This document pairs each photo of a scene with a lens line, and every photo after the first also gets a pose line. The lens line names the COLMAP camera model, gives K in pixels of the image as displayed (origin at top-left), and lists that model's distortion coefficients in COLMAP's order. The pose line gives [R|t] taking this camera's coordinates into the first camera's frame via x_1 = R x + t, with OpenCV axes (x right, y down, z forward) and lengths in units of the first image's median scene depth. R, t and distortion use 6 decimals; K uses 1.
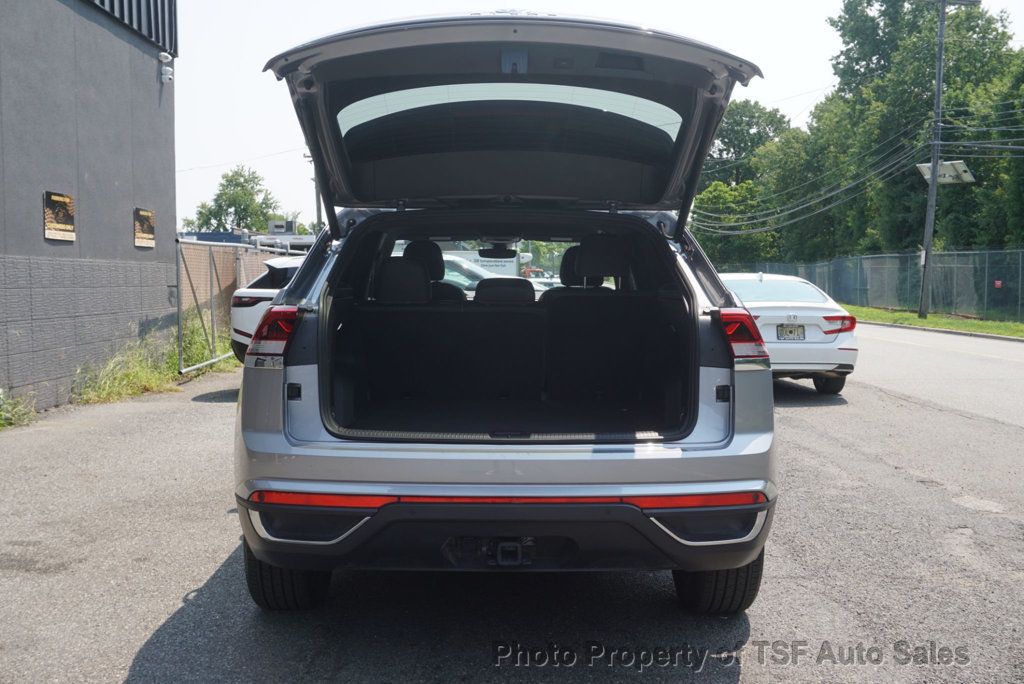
lens RADIAL K [[1032.5, 0, 514.0], [0, 1032.5, 342.9], [0, 0, 1]] dist [0.006202, 0.000000]
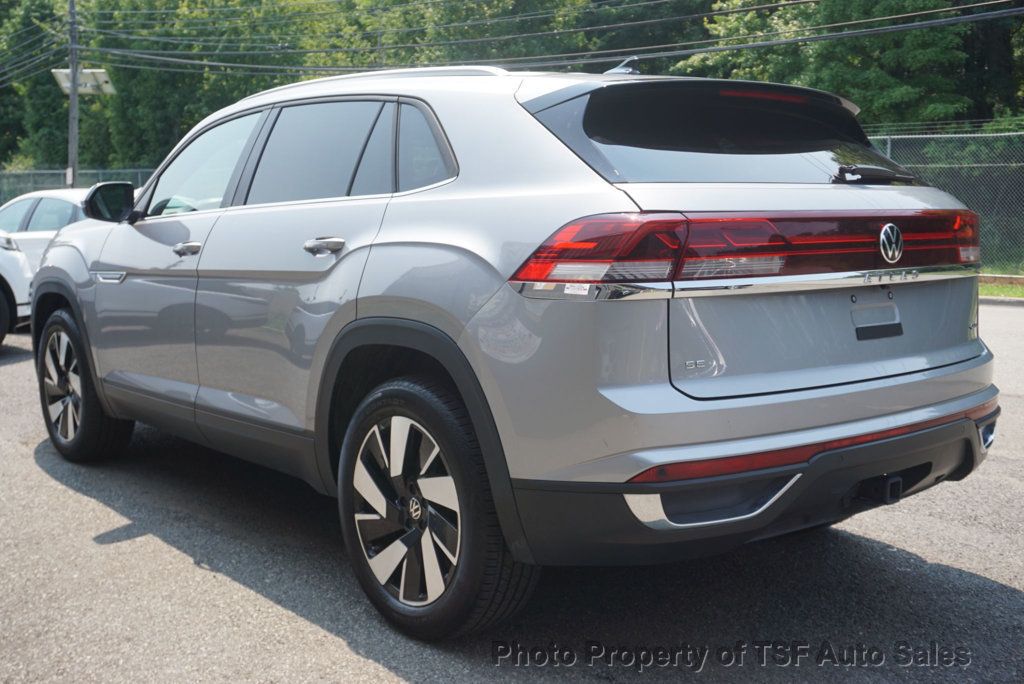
lens RADIAL K [[1116.4, 0, 514.3], [0, 1116.4, 348.5], [0, 0, 1]] dist [0.015926, 0.000000]
pose [[0.664561, -0.101802, 0.740267, -0.052485], [0.051466, 0.994559, 0.090570, -0.000568], [-0.745460, -0.022091, 0.666185, 0.034776]]
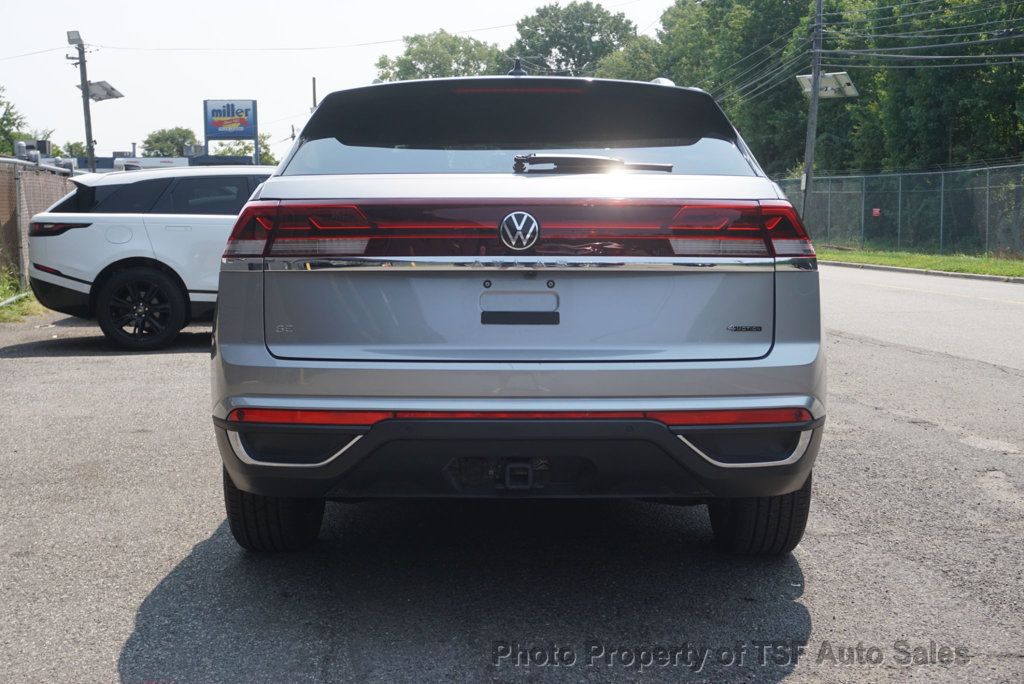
lens RADIAL K [[1215.7, 0, 507.9], [0, 1215.7, 342.3], [0, 0, 1]] dist [0.006189, 0.000000]
pose [[0.987585, -0.023149, 0.155371, -0.013019], [0.016295, 0.998843, 0.045245, 0.002700], [-0.156239, -0.042152, 0.986819, 0.000952]]
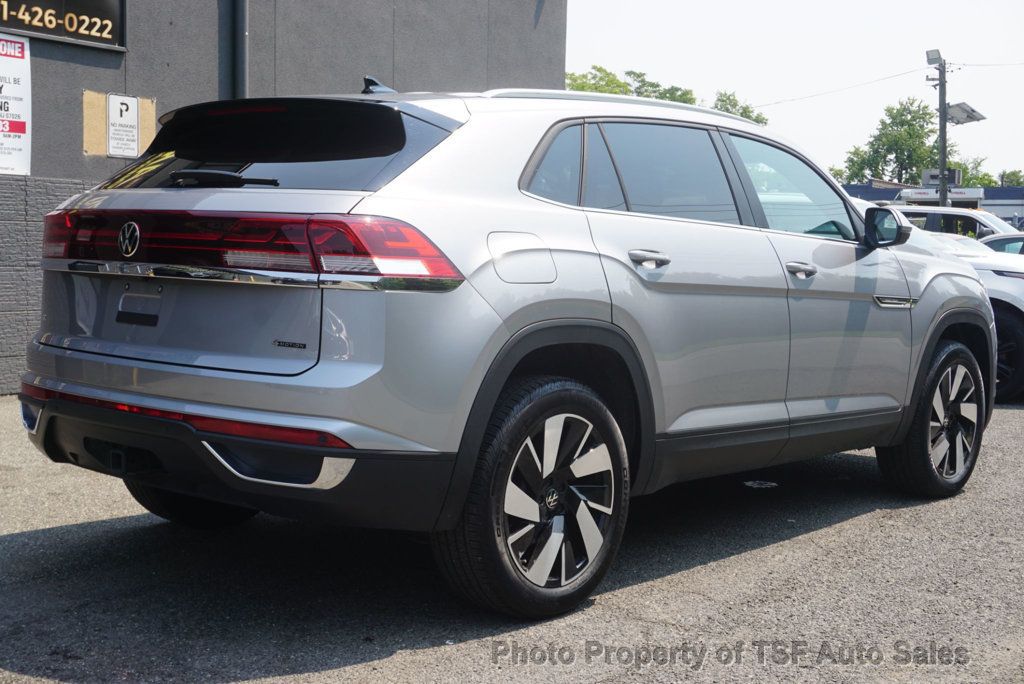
lens RADIAL K [[1374.8, 0, 512.9], [0, 1374.8, 333.4], [0, 0, 1]] dist [-0.009728, 0.000000]
pose [[0.842869, 0.050229, -0.535769, 0.062788], [-0.051321, 0.998599, 0.012882, 0.003034], [0.535665, 0.016638, 0.844267, 0.009208]]
